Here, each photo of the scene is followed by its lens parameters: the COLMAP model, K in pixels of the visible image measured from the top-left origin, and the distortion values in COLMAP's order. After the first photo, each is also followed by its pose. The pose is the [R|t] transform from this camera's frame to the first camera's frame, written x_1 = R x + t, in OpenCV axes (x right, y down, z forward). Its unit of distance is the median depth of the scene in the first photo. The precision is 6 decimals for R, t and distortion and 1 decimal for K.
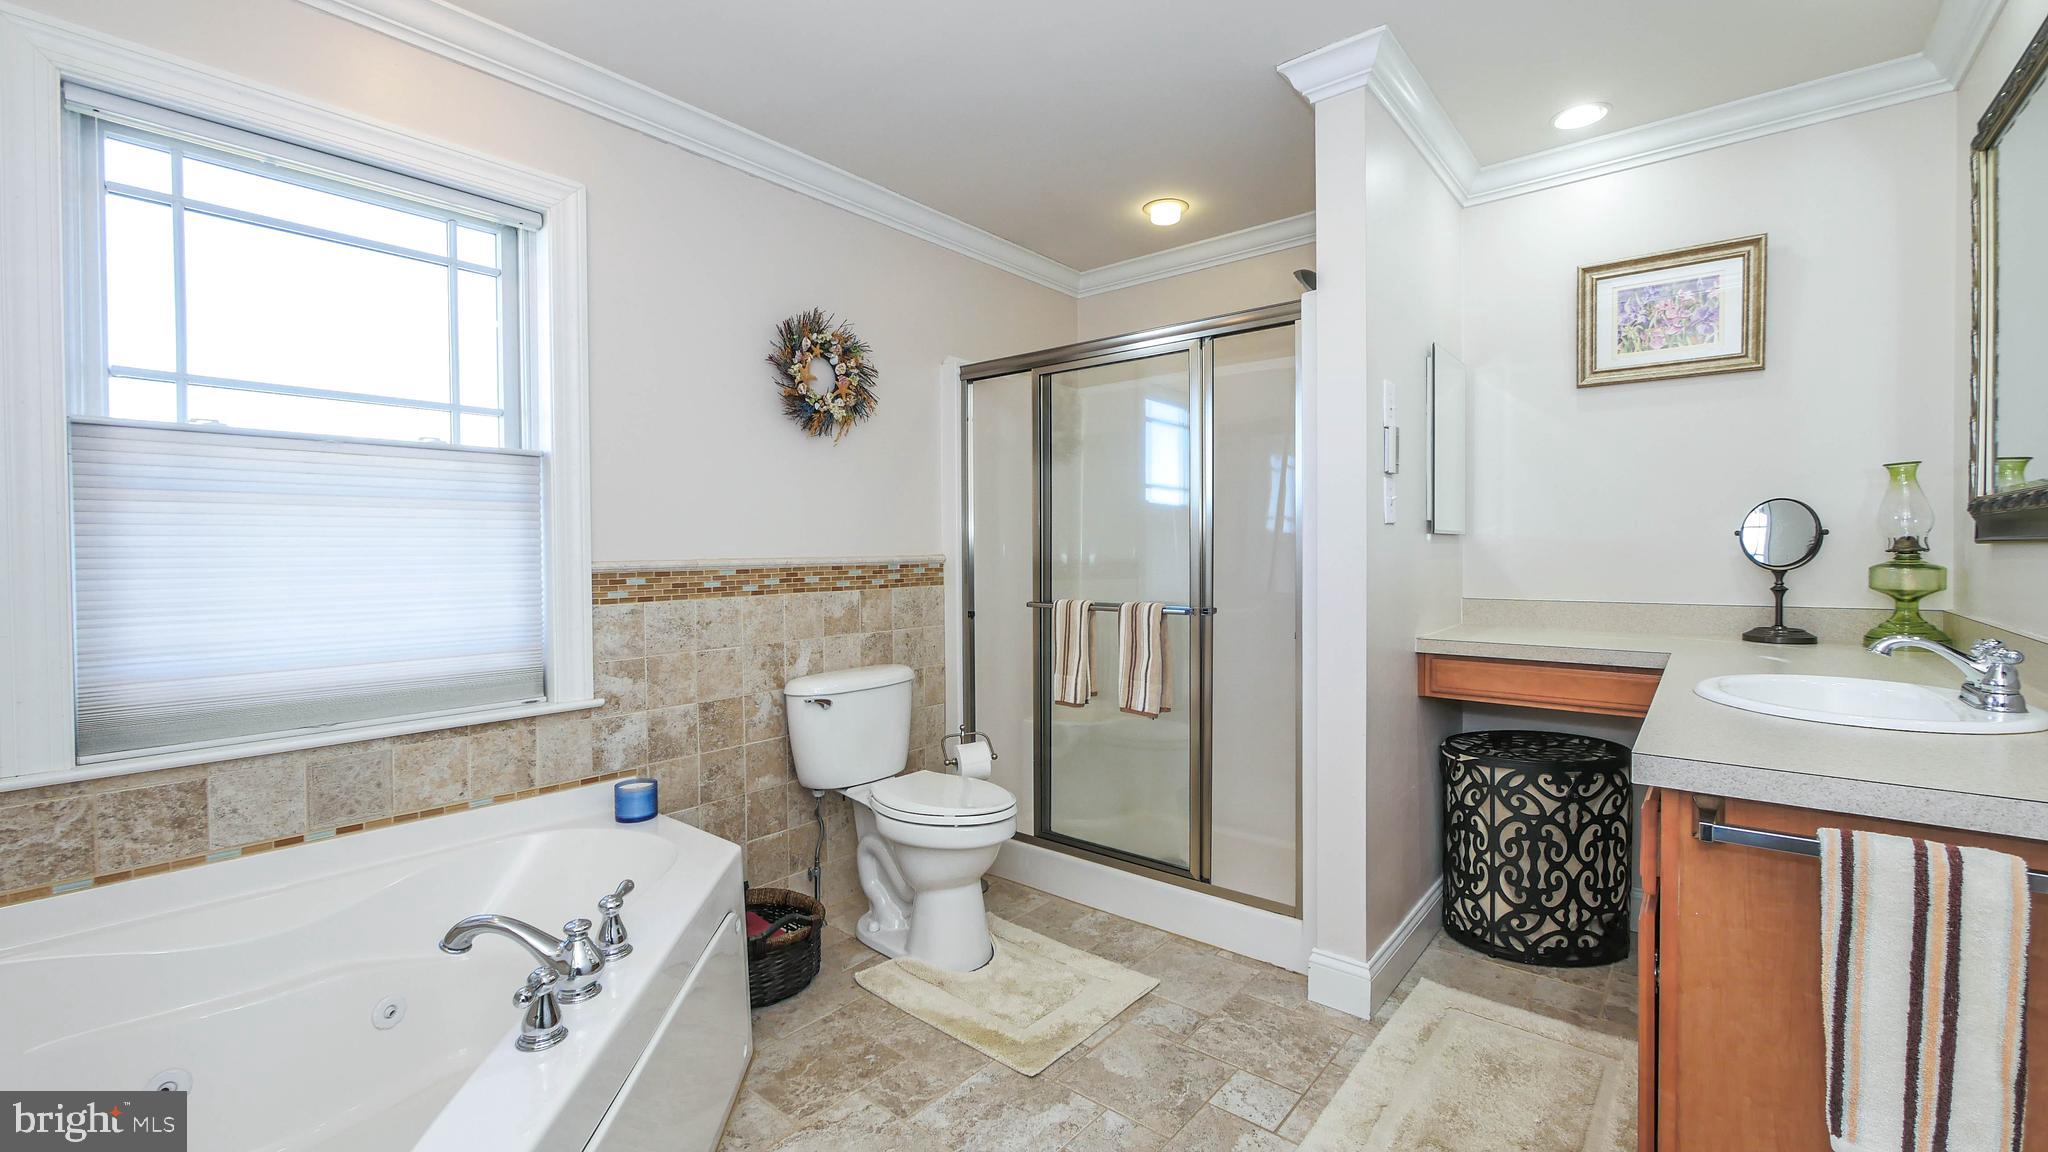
lens RADIAL K [[841.3, 0, 1022.6], [0, 841.3, 568.2], [0, 0, 1]] dist [-0.006061, 0.000008]
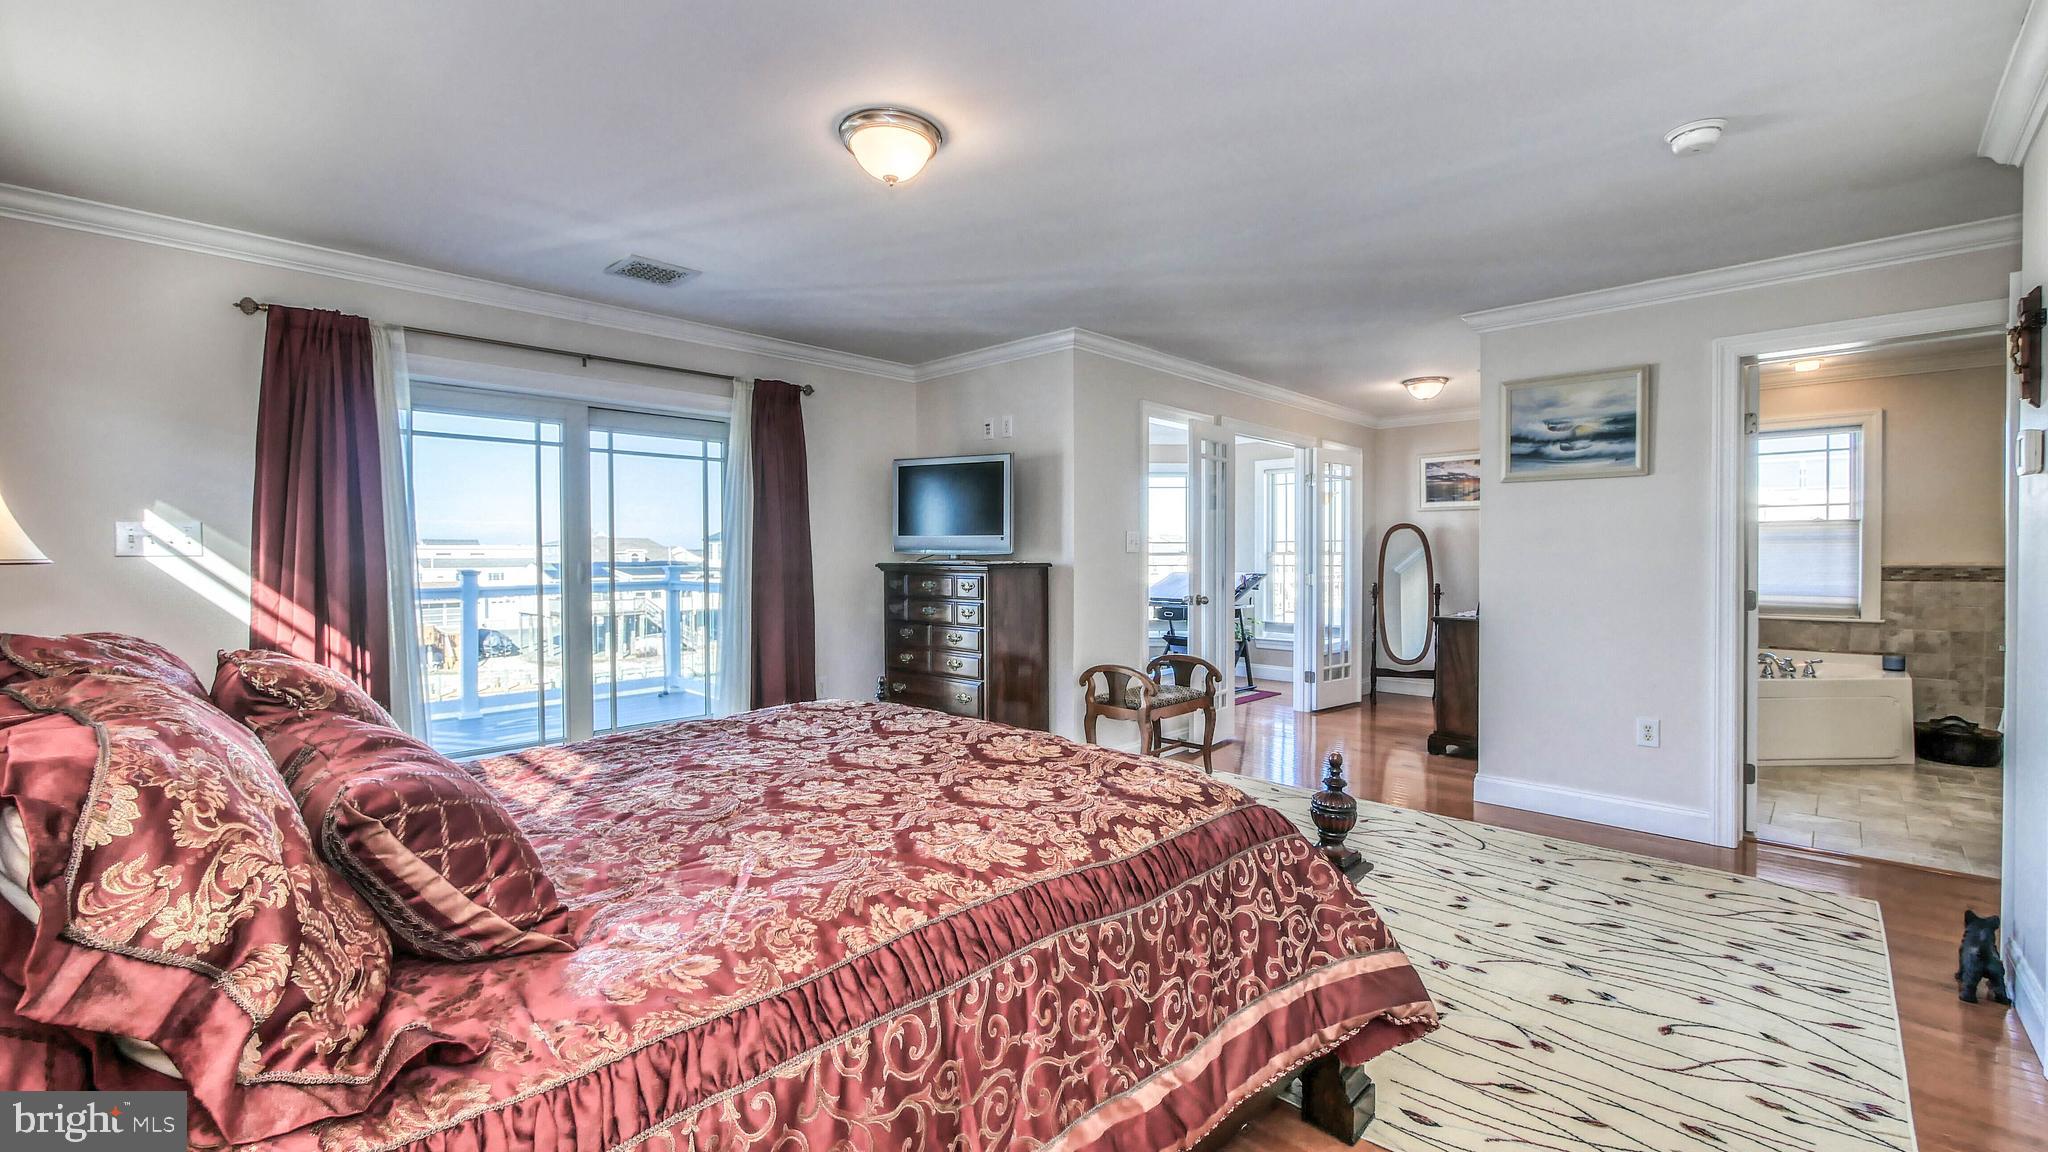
lens RADIAL K [[841.7, 0, 1024.6], [0, 841.7, 566.4], [0, 0, 1]] dist [-0.008119, 0.001111]
pose [[-0.073328, 0.023159, -0.997039, 1.927840], [-0.015311, 0.999586, 0.024344, -0.017915], [0.997190, 0.017051, -0.072944, -1.203328]]
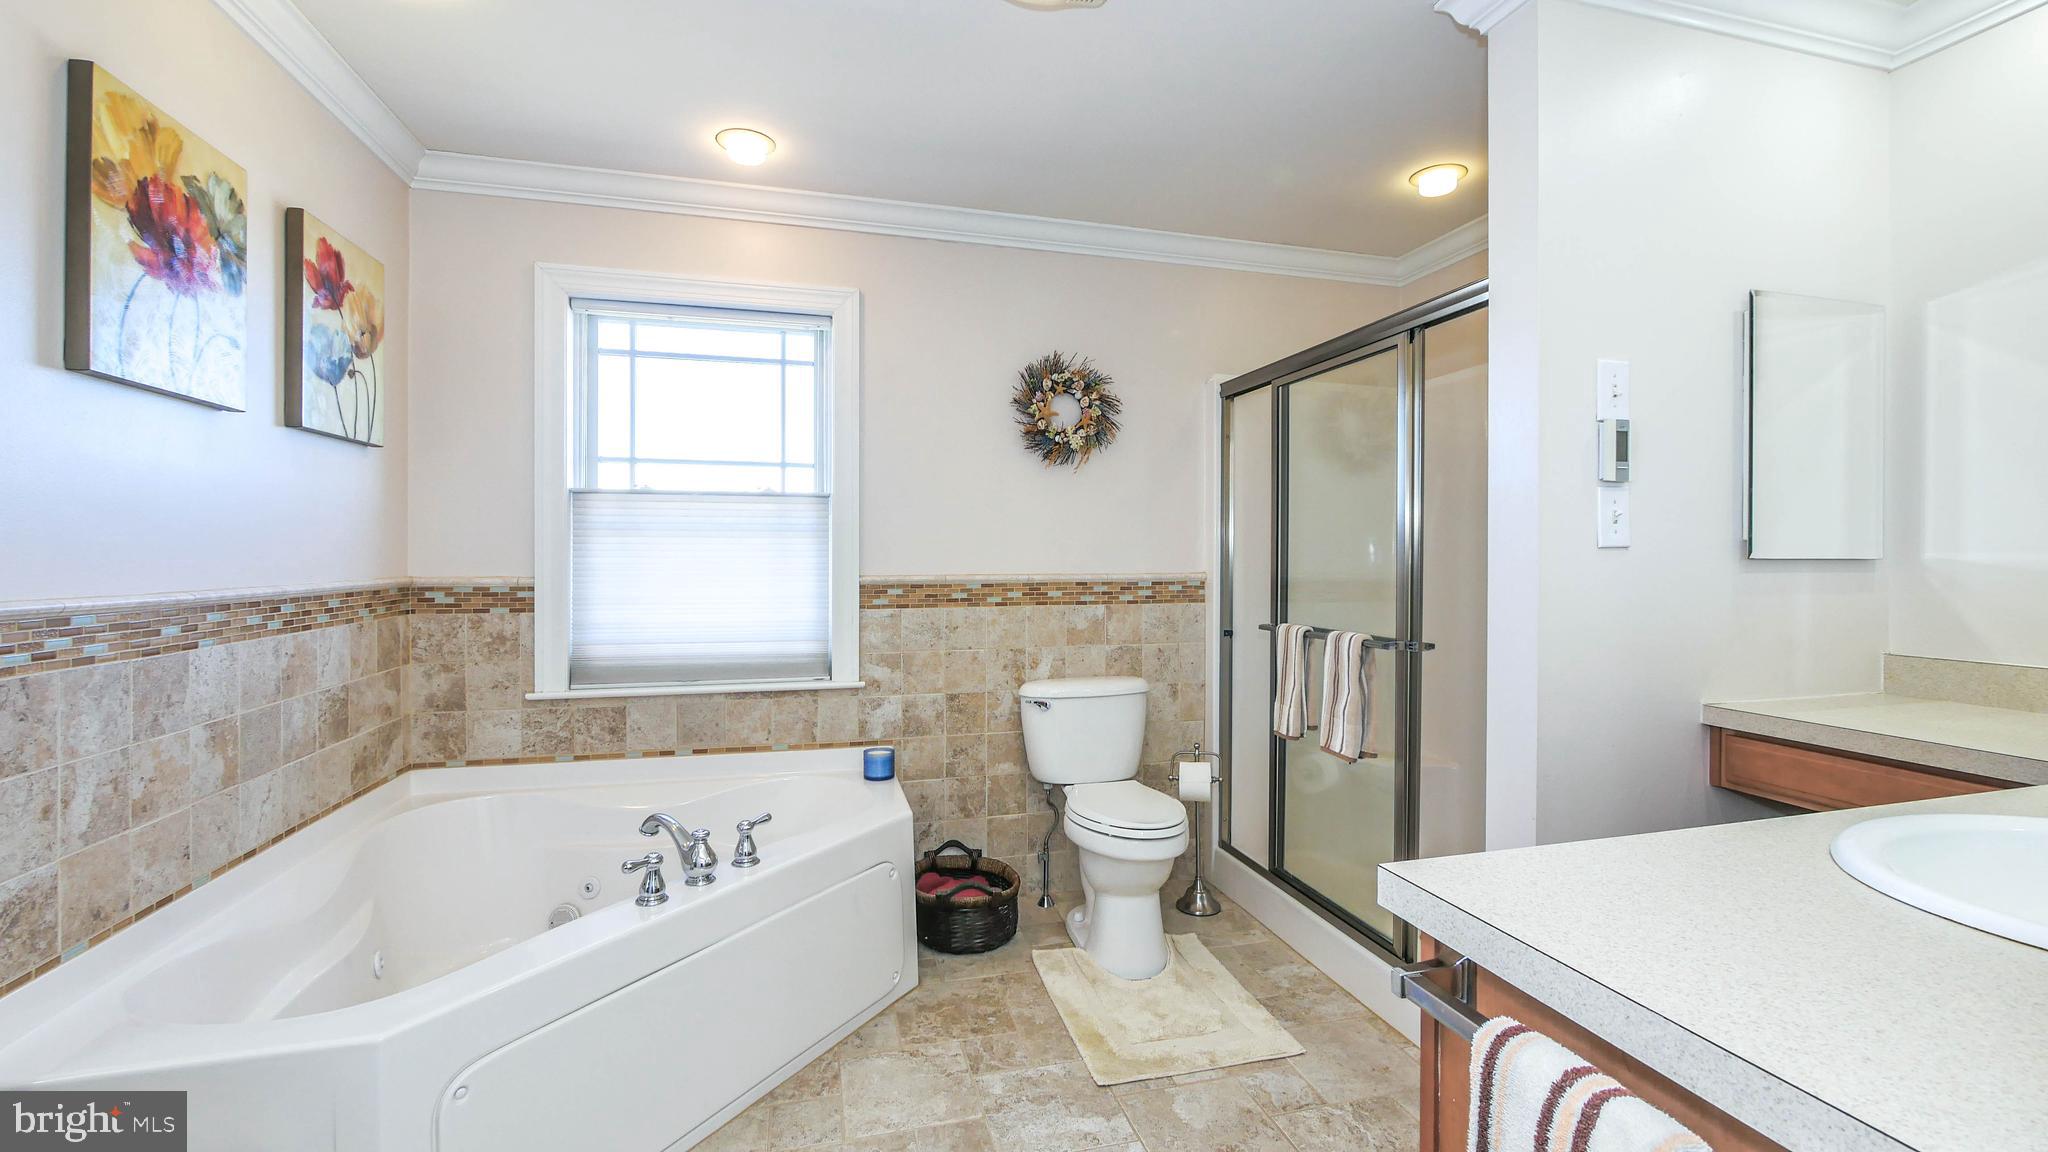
lens RADIAL K [[841.7, 0, 1024.6], [0, 841.7, 566.4], [0, 0, 1]] dist [-0.008119, 0.001111]
pose [[0.815931, 0.015095, -0.577952, 0.415746], [-0.019942, 0.999799, -0.002041, -0.022818], [0.577805, 0.013190, 0.816068, 0.076388]]
